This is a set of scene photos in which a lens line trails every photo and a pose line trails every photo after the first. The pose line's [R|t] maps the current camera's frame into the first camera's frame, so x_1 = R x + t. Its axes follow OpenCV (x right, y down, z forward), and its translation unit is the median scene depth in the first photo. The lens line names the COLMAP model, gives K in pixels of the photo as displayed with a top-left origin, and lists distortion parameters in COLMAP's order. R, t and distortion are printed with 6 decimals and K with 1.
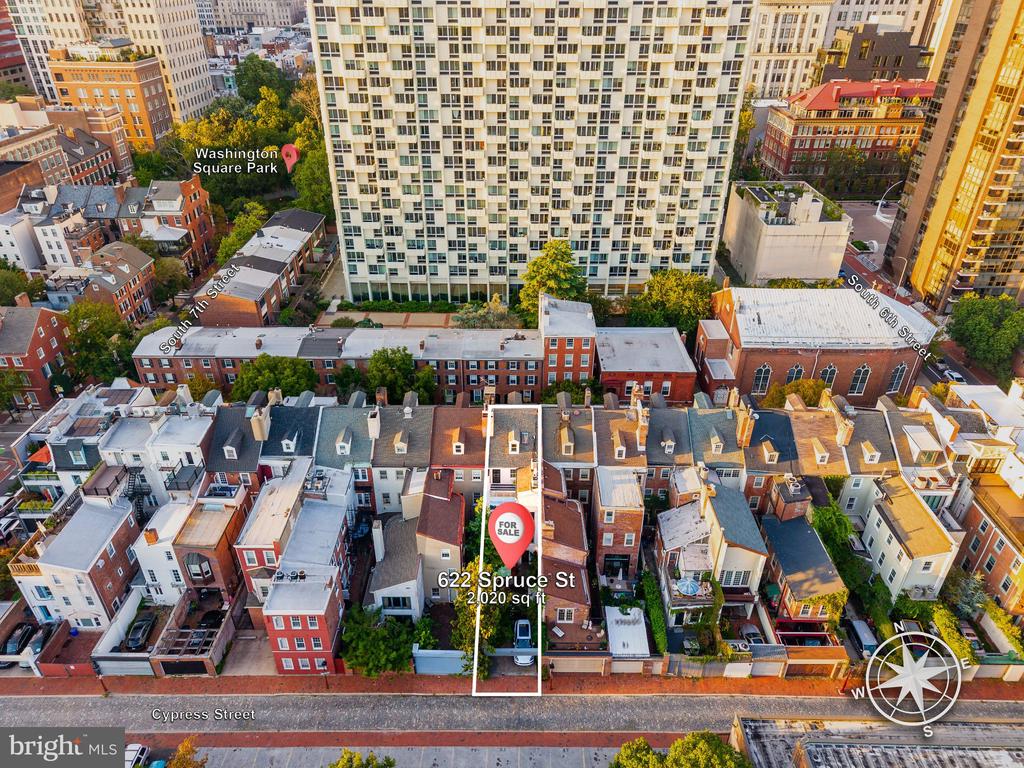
lens RADIAL K [[694.4, 0, 513.6], [0, 694.4, 384.4], [0, 0, 1]] dist [0.043291, -0.024885]
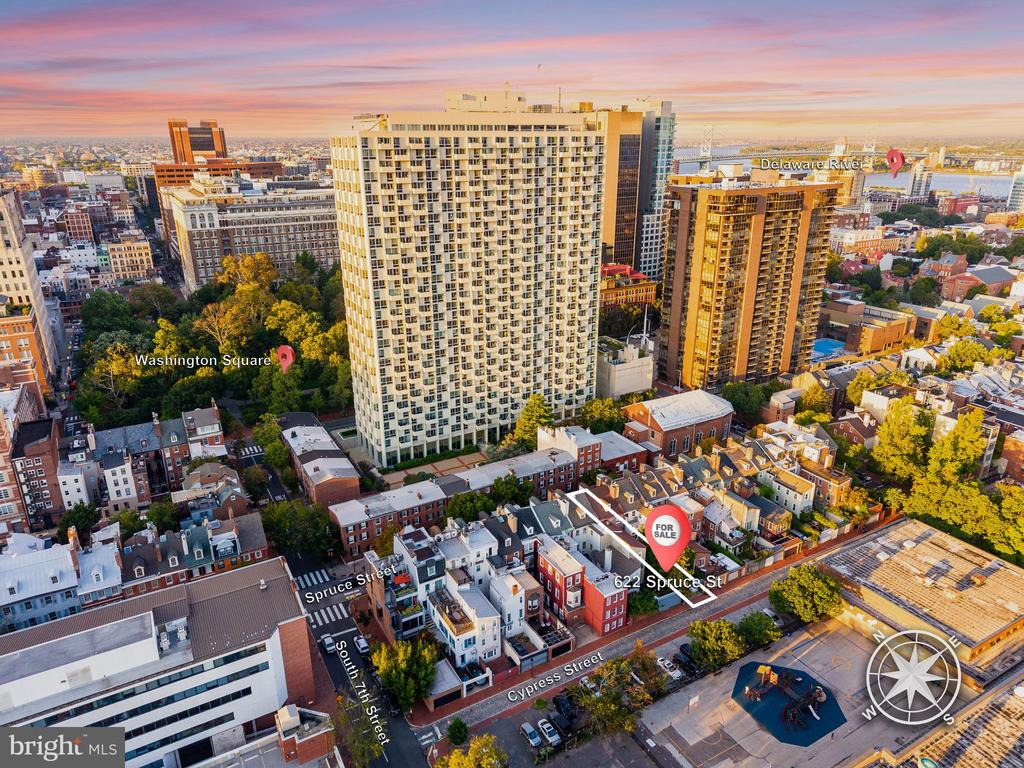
lens RADIAL K [[694.4, 0, 510.2], [0, 694.4, 387.9], [0, 0, 1]] dist [0.043291, -0.024885]
pose [[0.863496, -0.180311, 0.471023, -0.726665], [0.266256, 0.956139, -0.122092, -0.037788], [-0.428349, 0.230839, 0.873631, -0.393720]]
